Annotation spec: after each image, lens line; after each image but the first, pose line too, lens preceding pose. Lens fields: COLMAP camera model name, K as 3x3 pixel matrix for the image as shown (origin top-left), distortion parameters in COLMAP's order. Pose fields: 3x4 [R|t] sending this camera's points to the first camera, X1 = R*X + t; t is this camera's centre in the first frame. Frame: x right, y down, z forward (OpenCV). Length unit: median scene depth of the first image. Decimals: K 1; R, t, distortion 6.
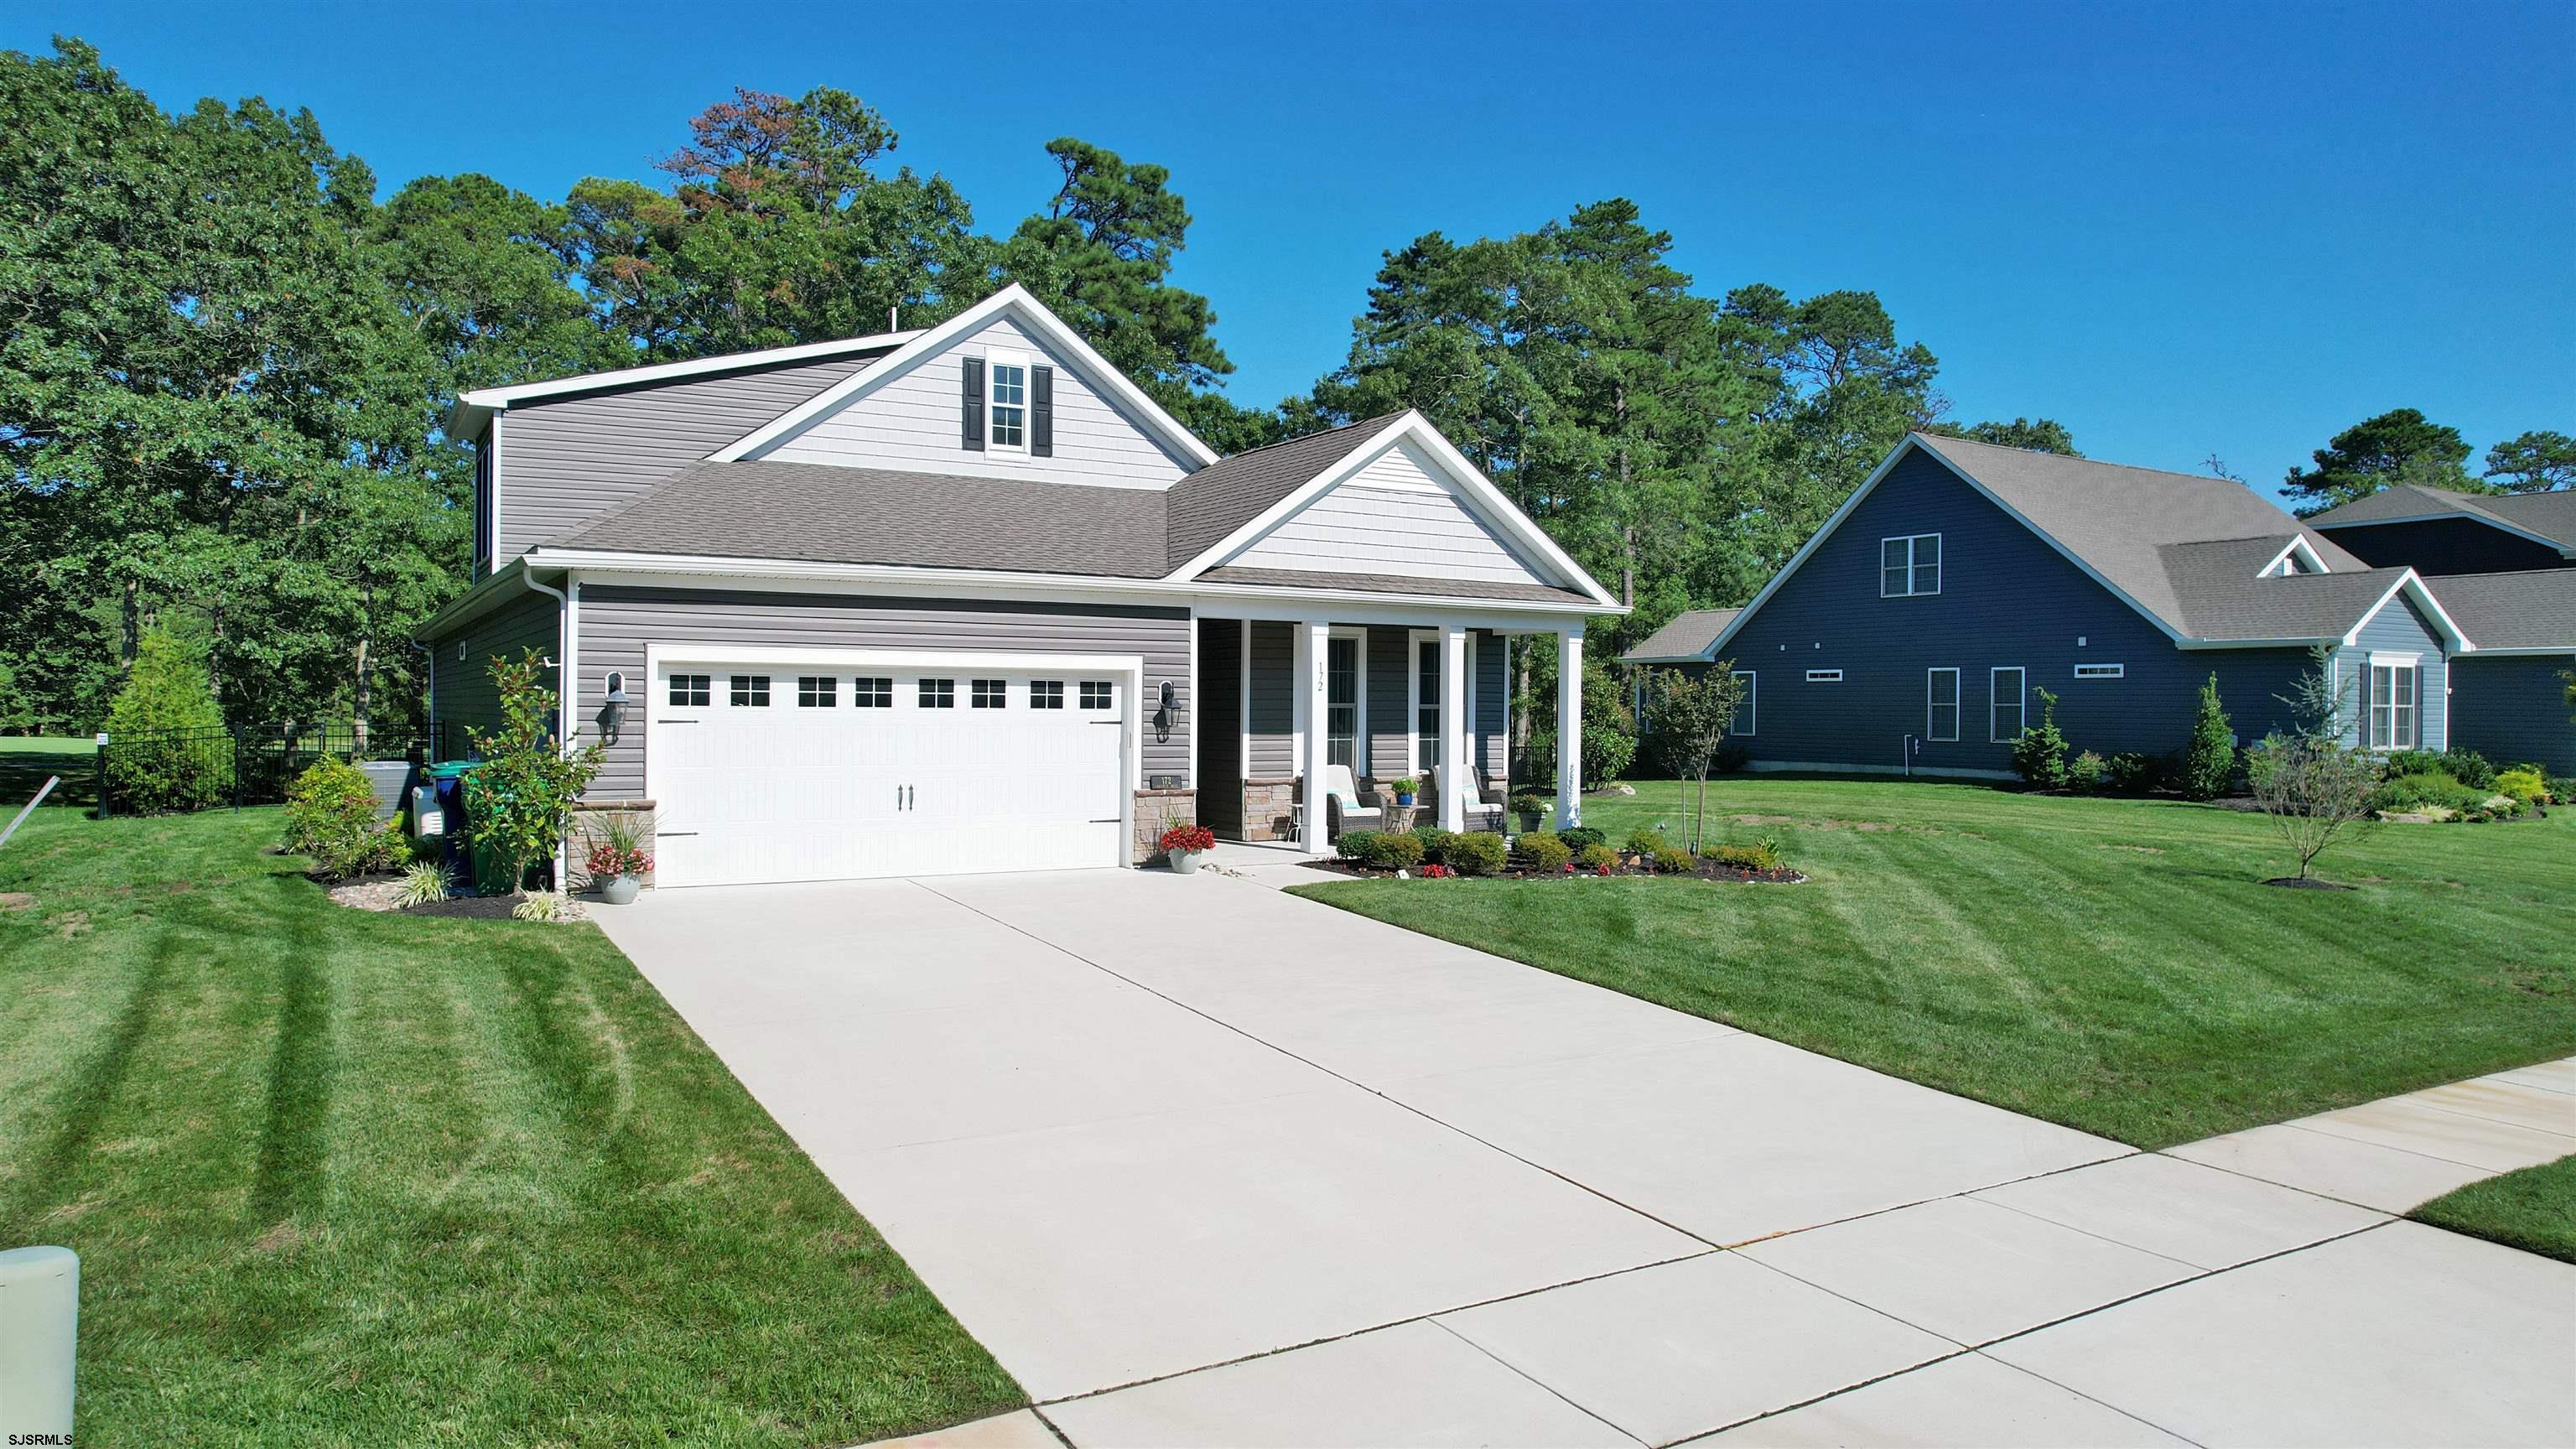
lens RADIAL K [[1657.6, 0, 1288.0], [0, 1657.6, 724.5], [0, 0, 1]] dist [-0.068311, 0.064028]
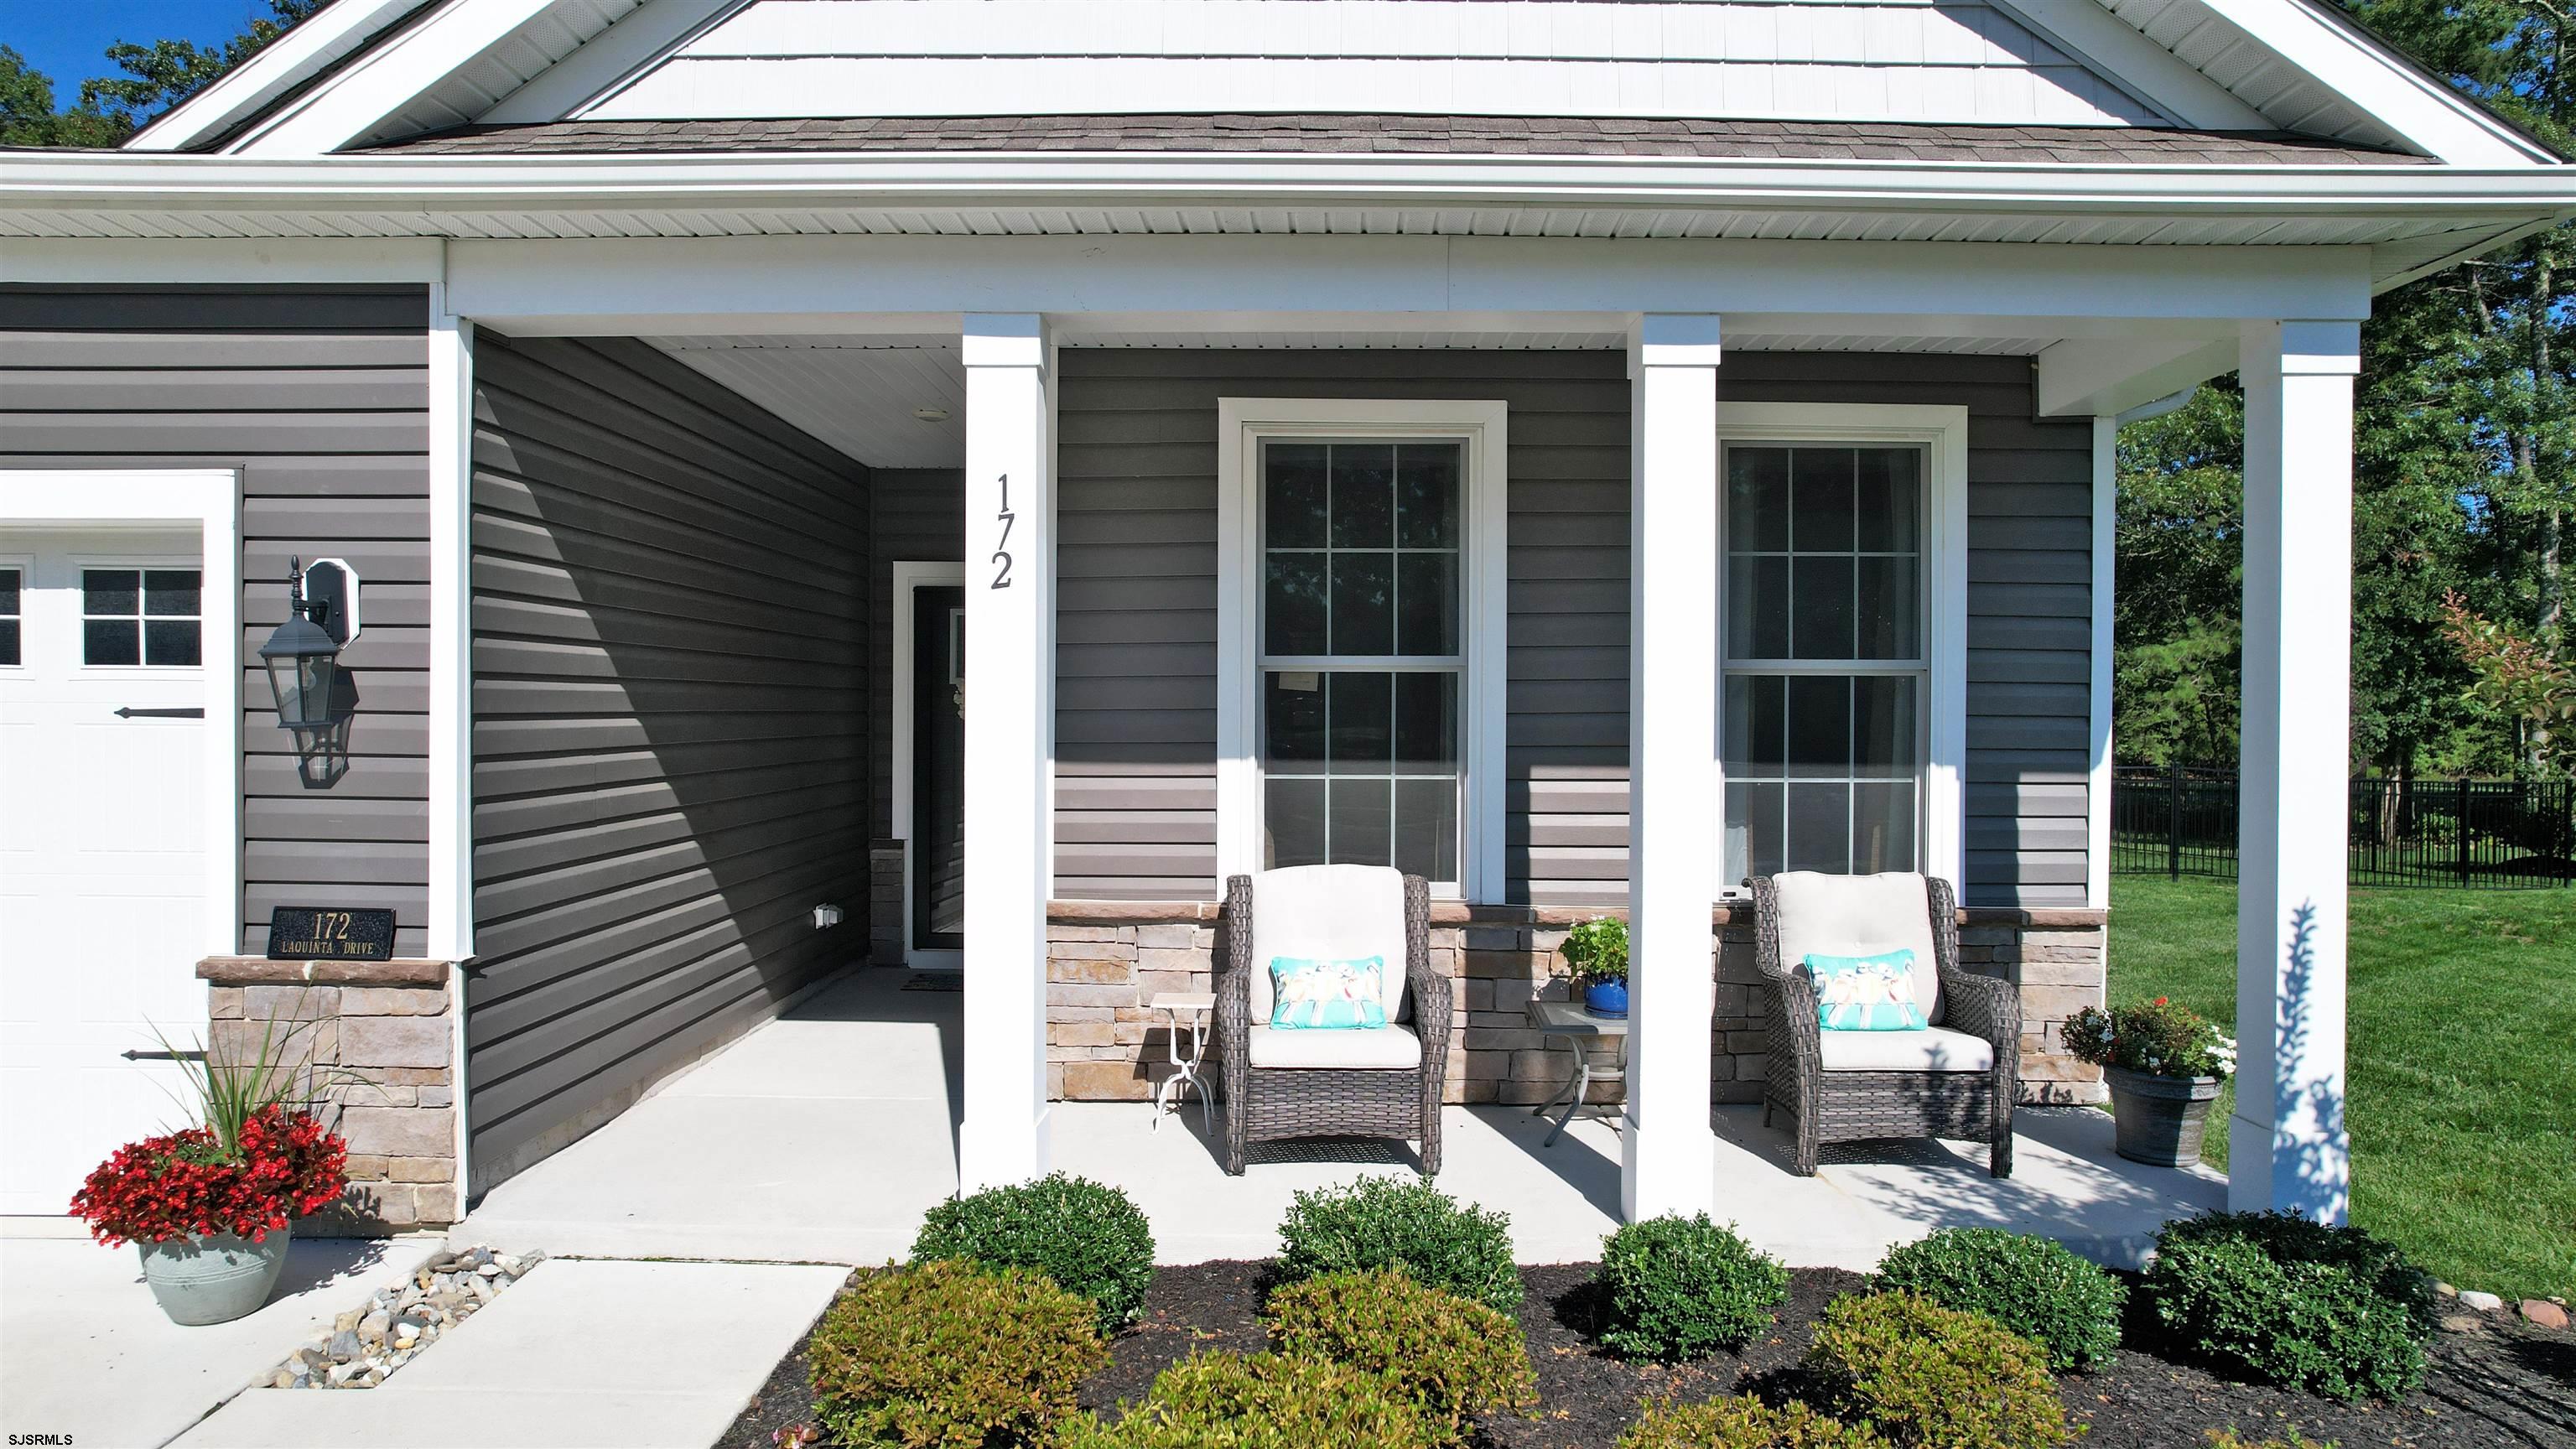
lens RADIAL K [[1657.6, 0, 1288.0], [0, 1657.6, 724.5], [0, 0, 1]] dist [-0.068311, 0.064028]
pose [[0.850998, 0.000866, -0.525168, 0.175053], [-0.005050, 0.999966, -0.006536, 0.001435], [0.525145, 0.008214, 0.850973, 0.749246]]
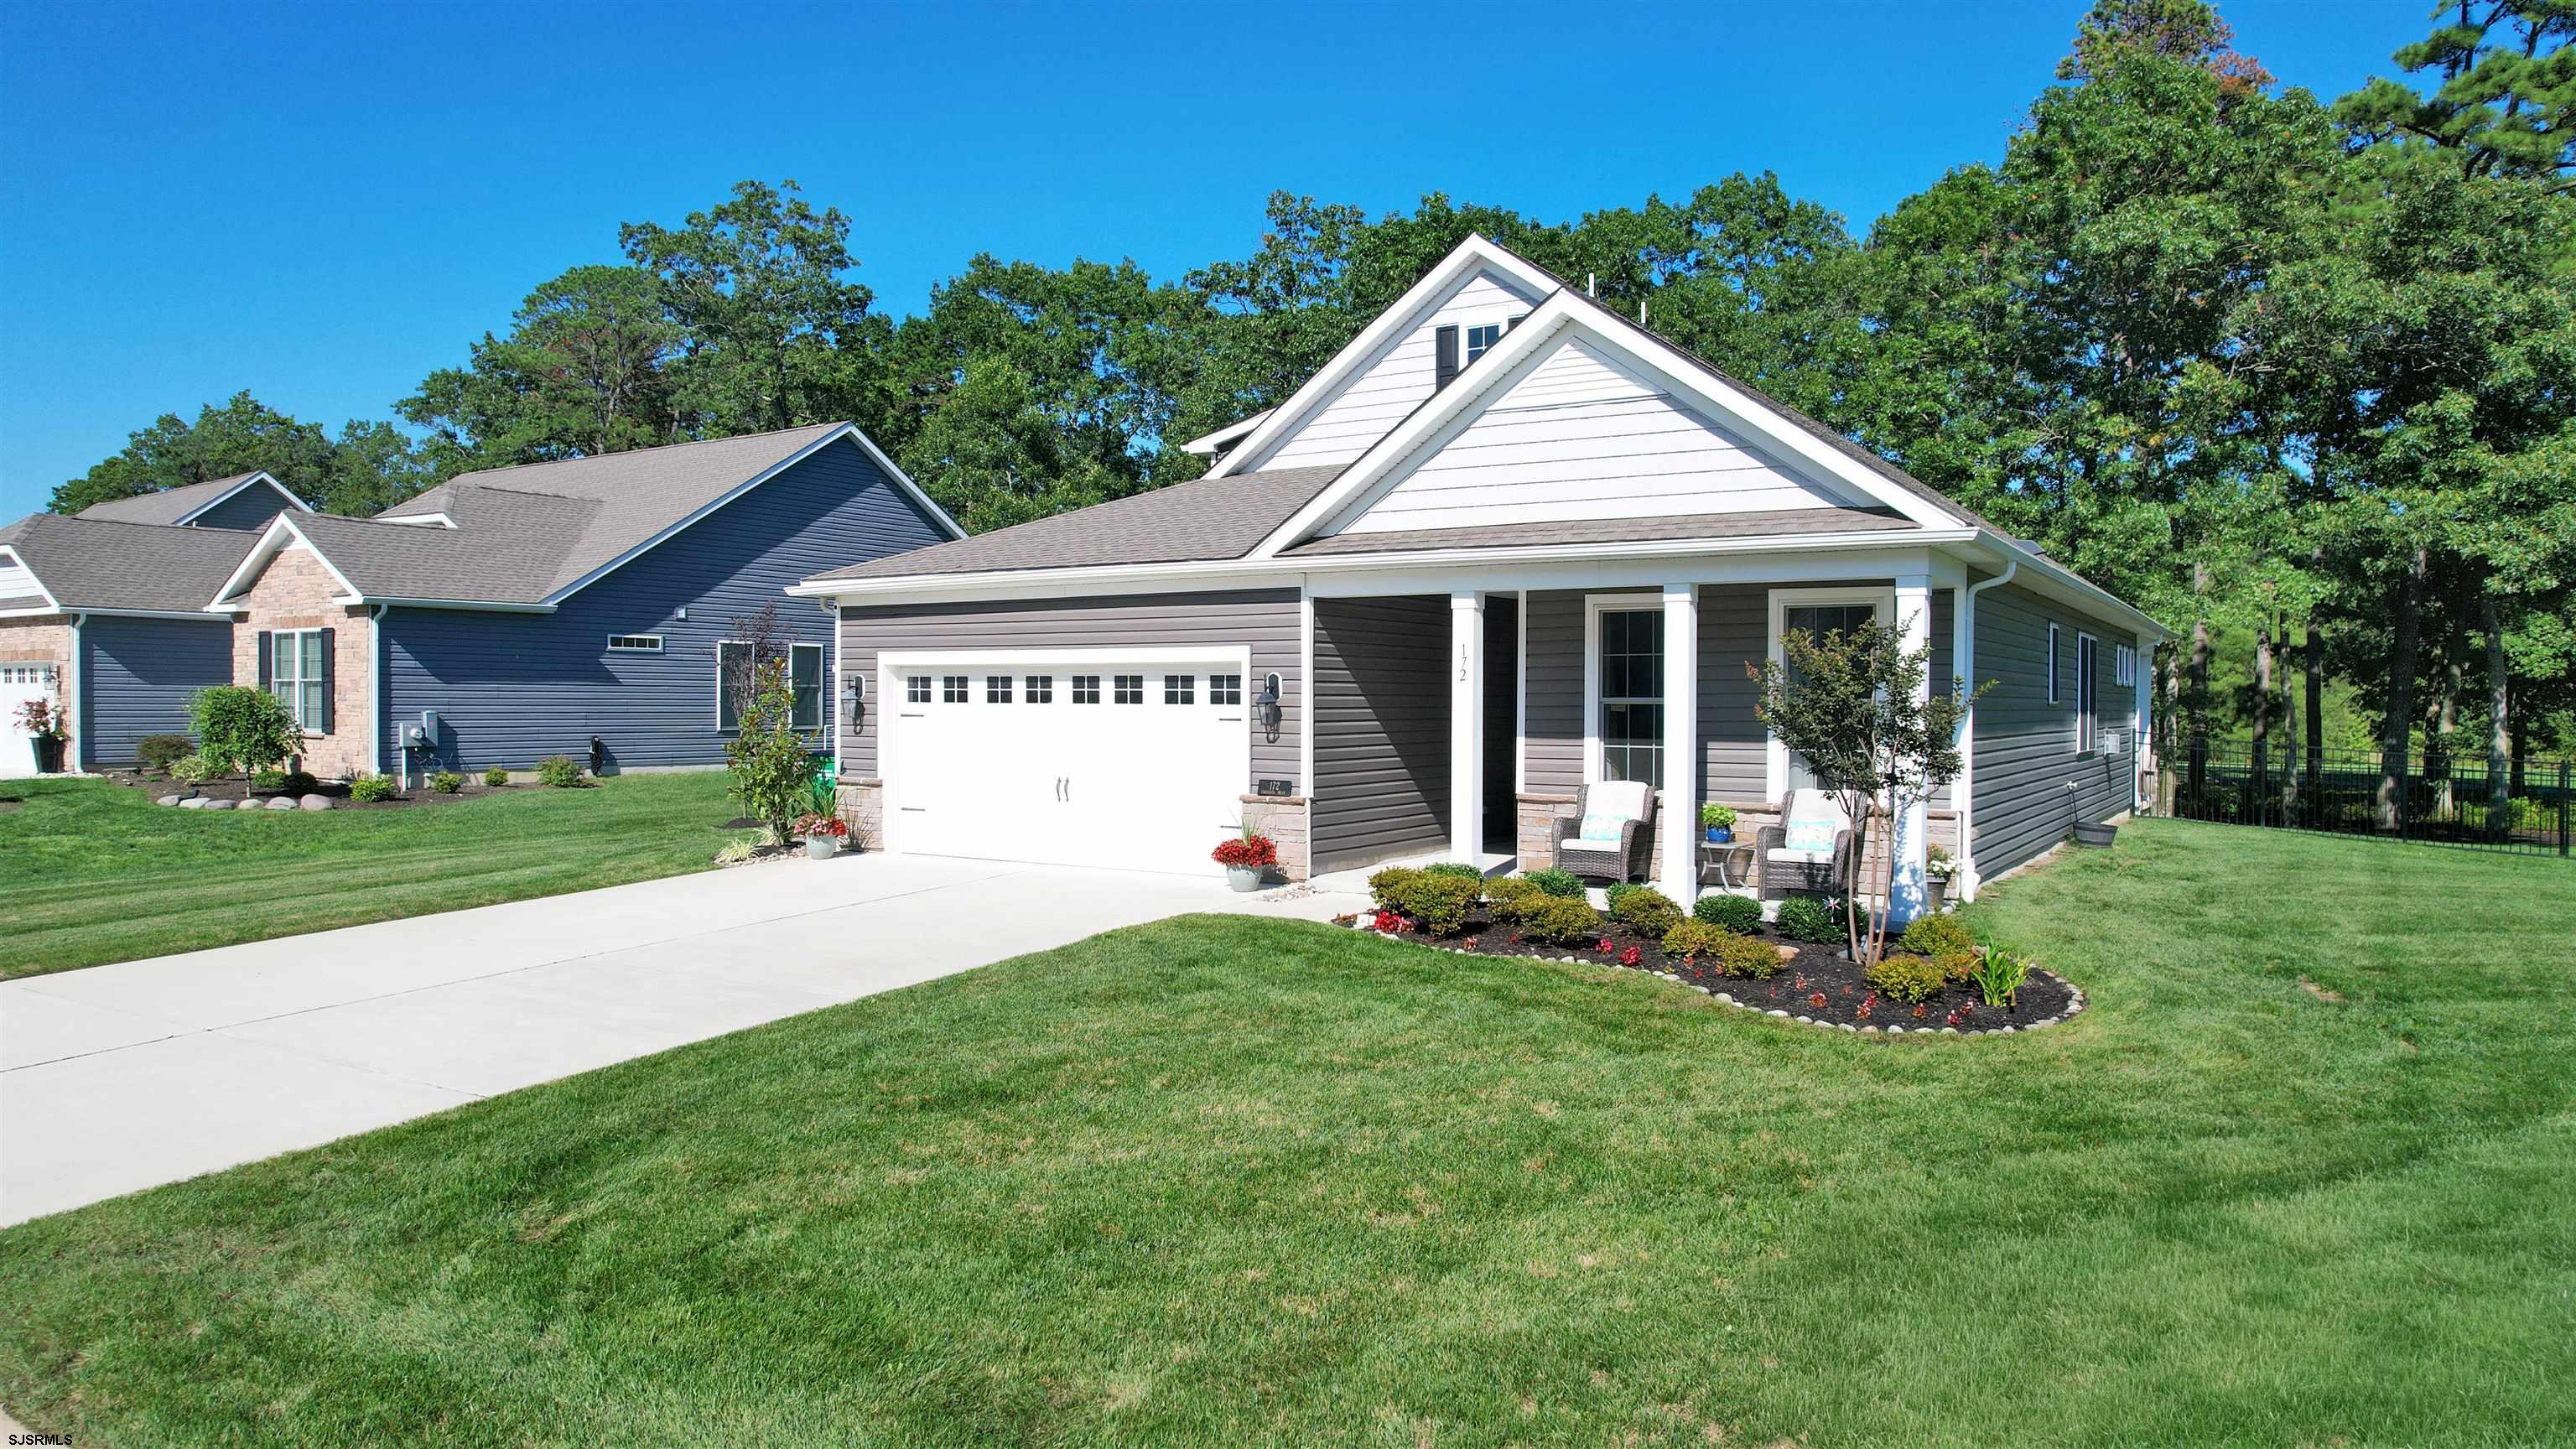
lens RADIAL K [[1657.6, 0, 1288.0], [0, 1657.6, 724.5], [0, 0, 1]] dist [-0.068311, 0.064028]
pose [[0.448310, 0.006749, -0.893853, 0.627491], [-0.011502, 0.999932, 0.001781, -0.000431], [0.893804, 0.009482, 0.448357, 0.535990]]
